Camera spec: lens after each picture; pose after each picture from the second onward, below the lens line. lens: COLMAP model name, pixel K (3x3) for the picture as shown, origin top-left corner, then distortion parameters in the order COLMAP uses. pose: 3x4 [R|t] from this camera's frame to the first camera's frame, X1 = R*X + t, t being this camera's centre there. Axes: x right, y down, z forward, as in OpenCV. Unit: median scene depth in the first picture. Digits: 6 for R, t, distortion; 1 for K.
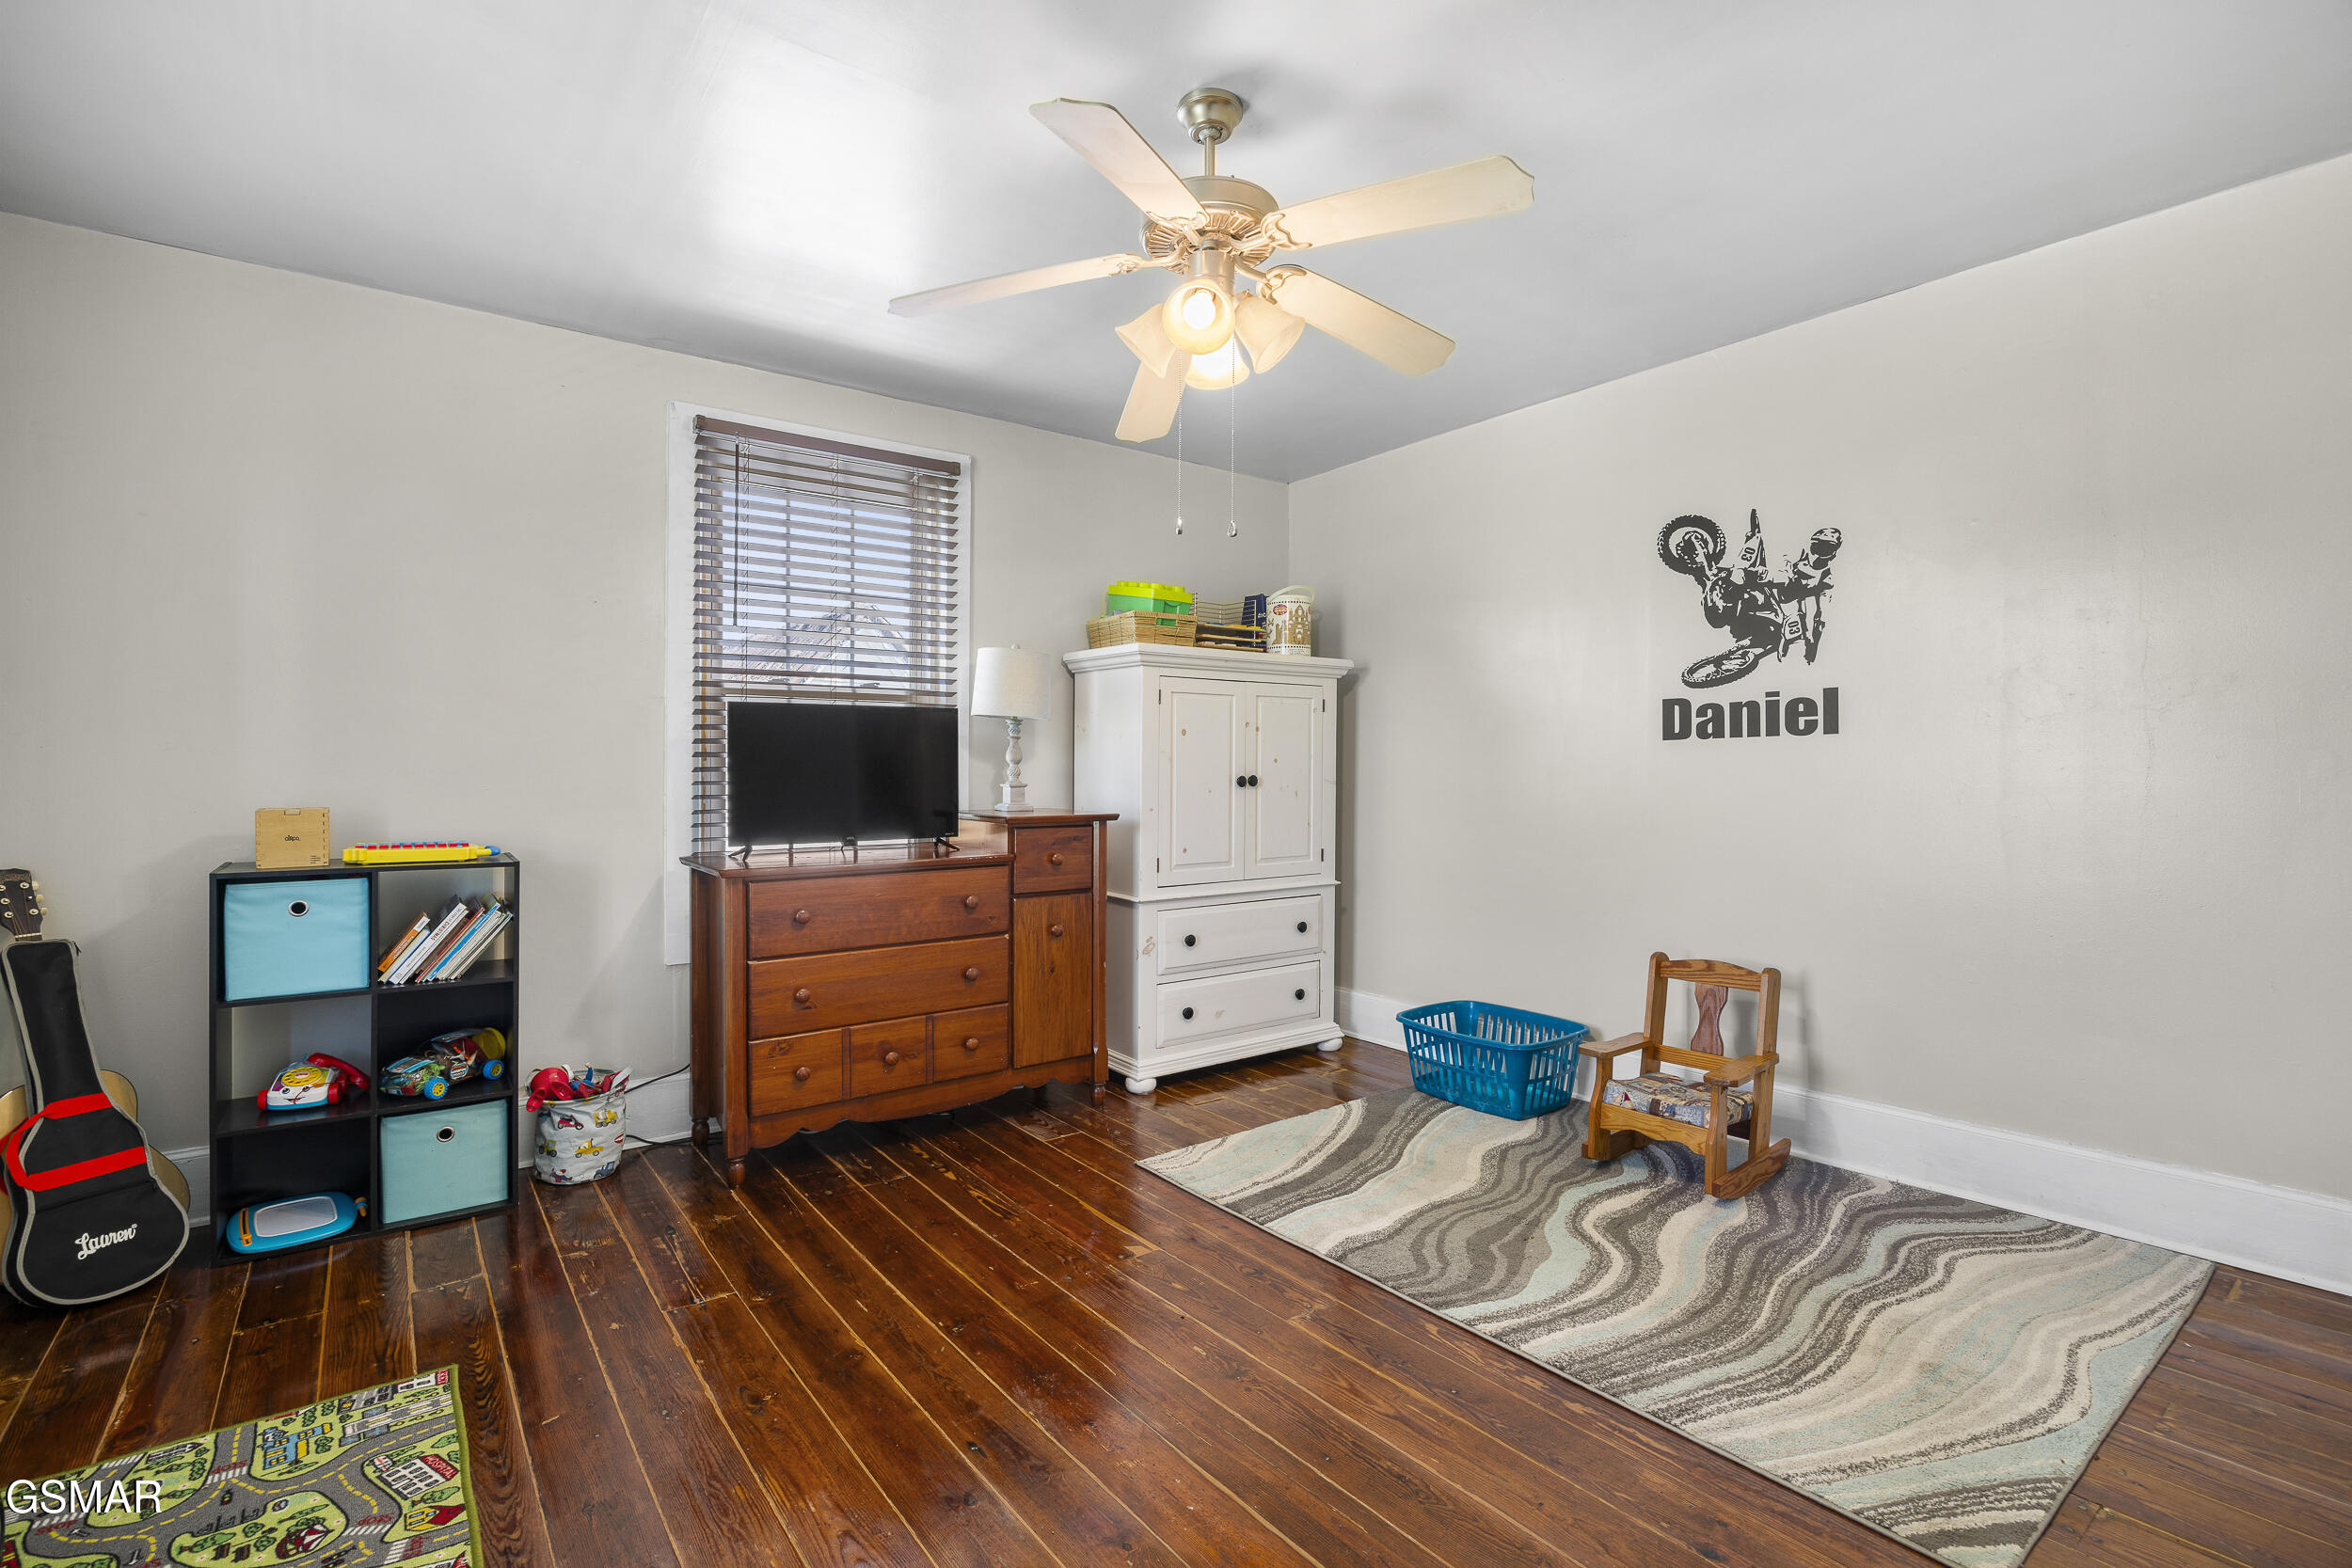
lens RADIAL K [[1058.0, 0, 1167.4], [0, 1058.0, 780.2], [0, 0, 1]] dist [-0.020551, 0.000377]
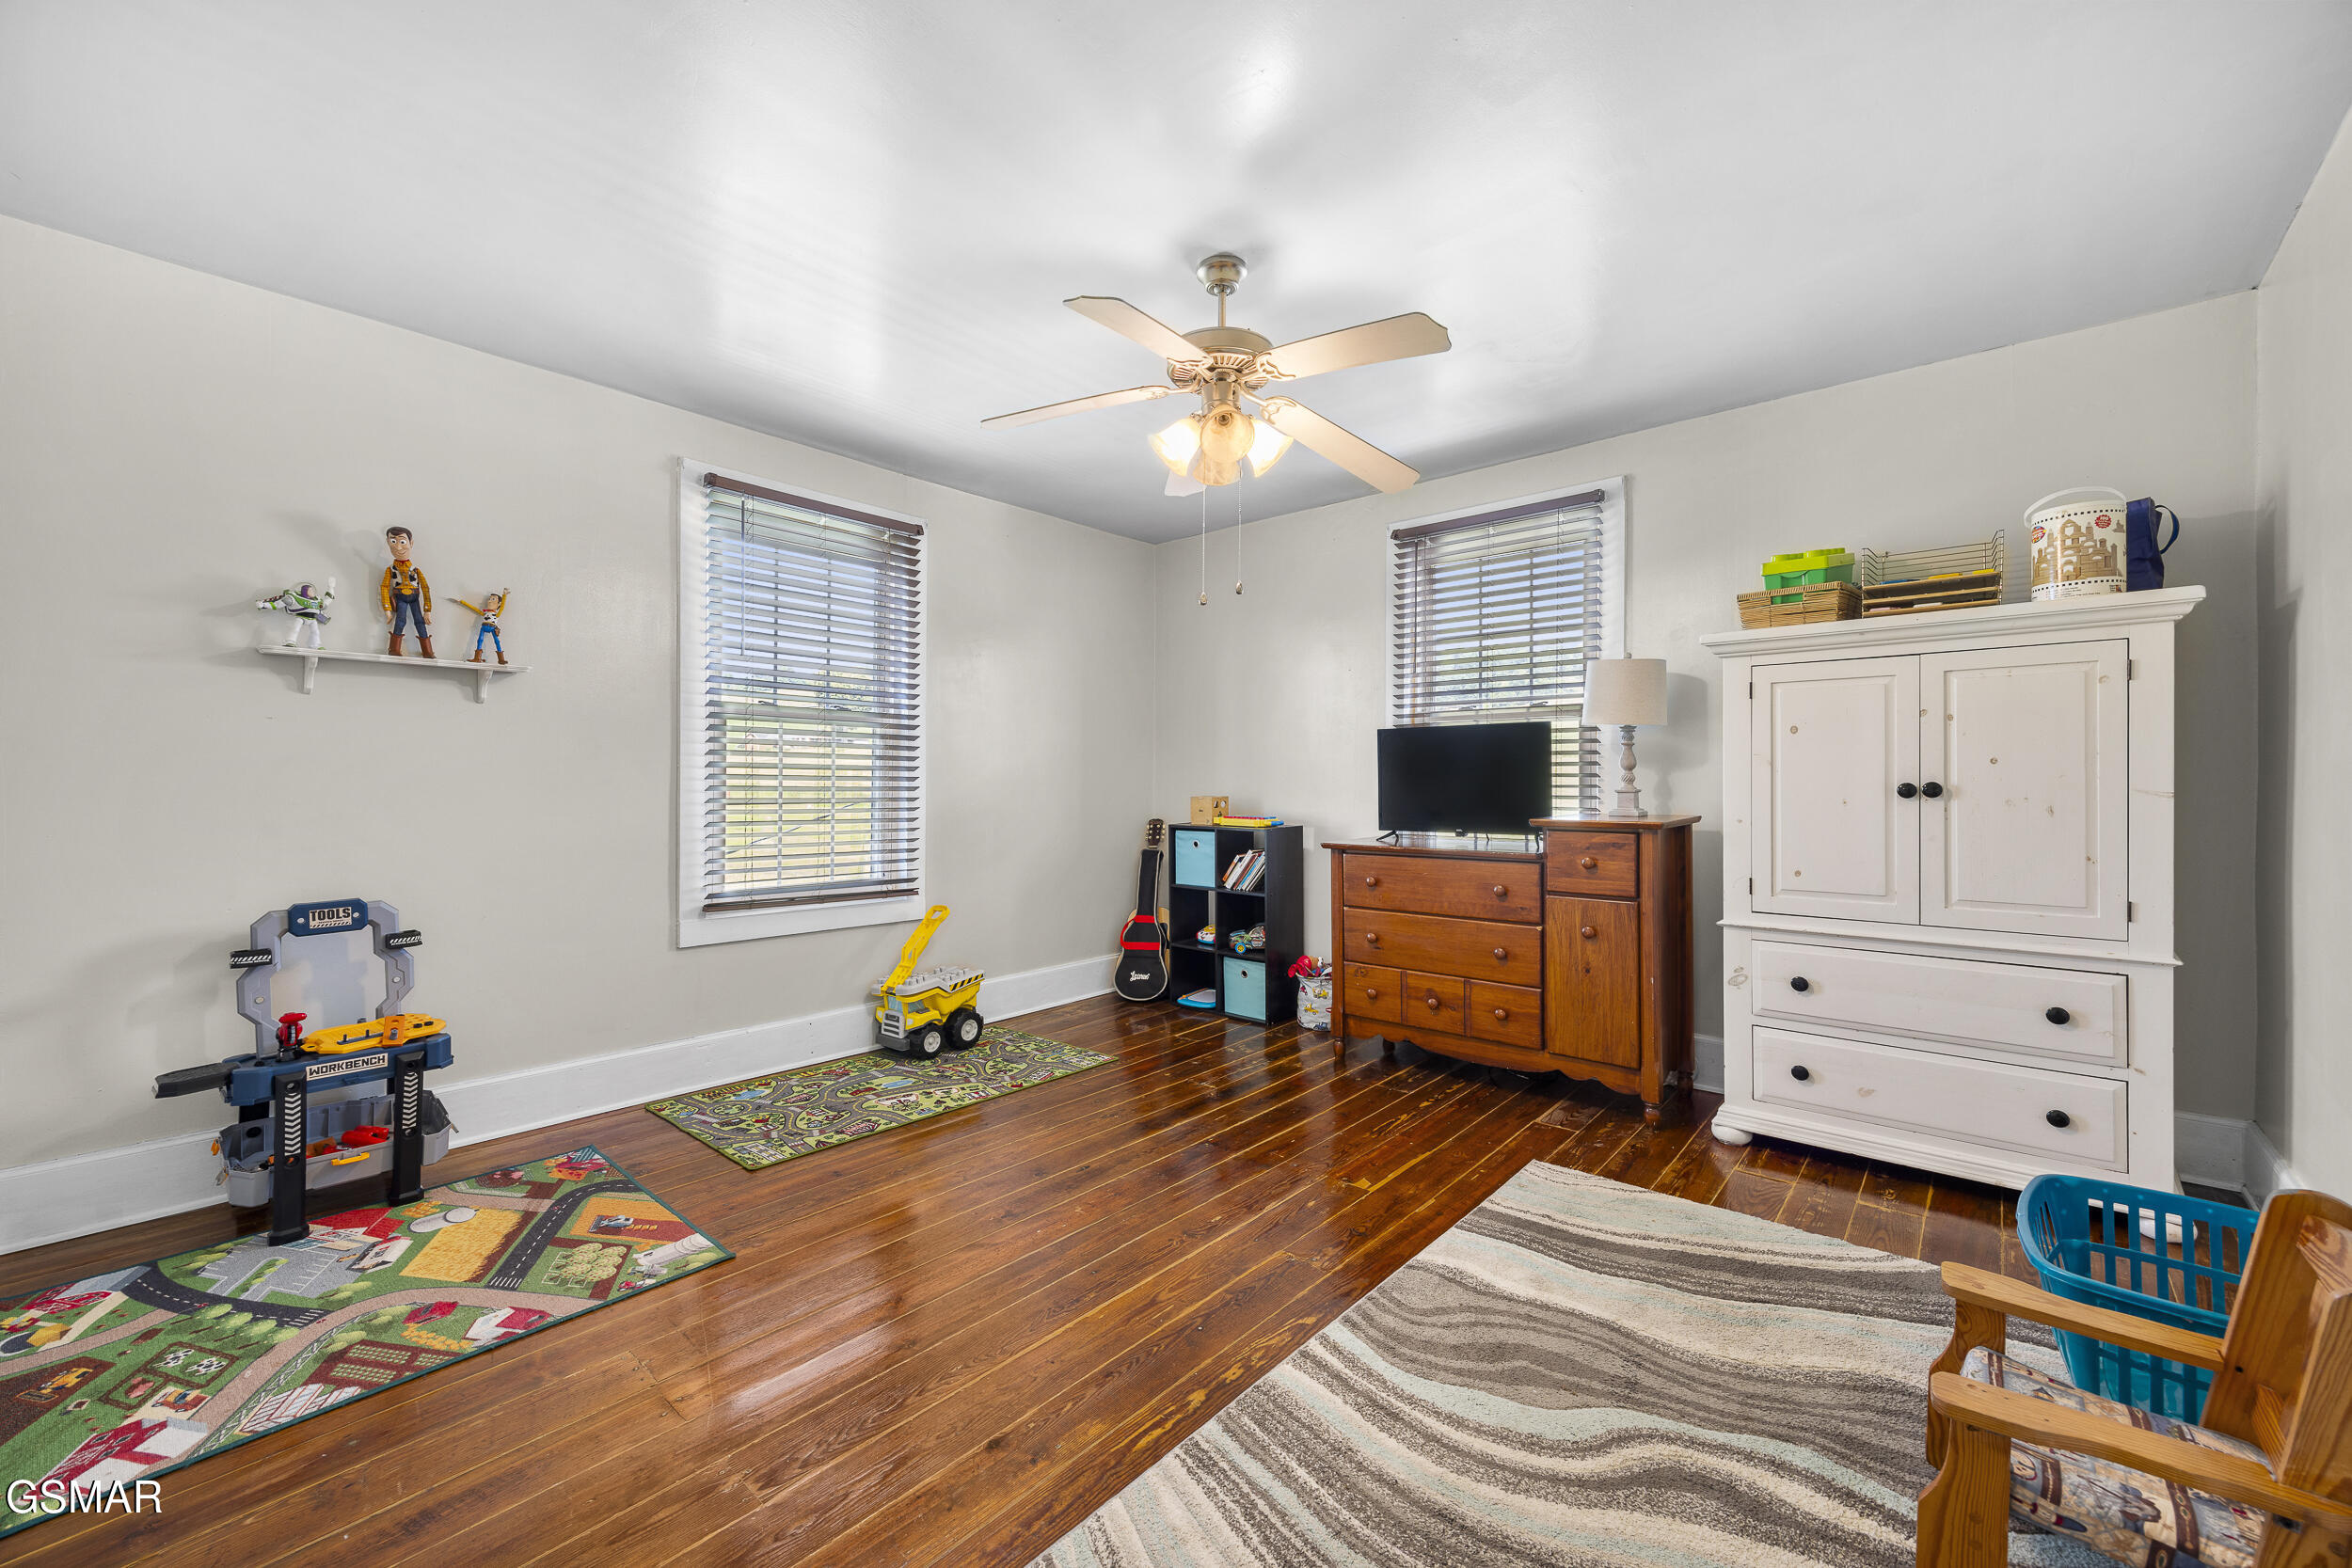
lens RADIAL K [[907.1, 0, 1168.2], [0, 907.1, 781.4], [0, 0, 1]] dist [0.000200, 0.000110]
pose [[0.209396, 0.004610, -0.977820, 0.808190], [-0.005114, 0.999980, 0.003619, -0.006760], [0.977817, 0.004242, 0.209416, 0.502163]]
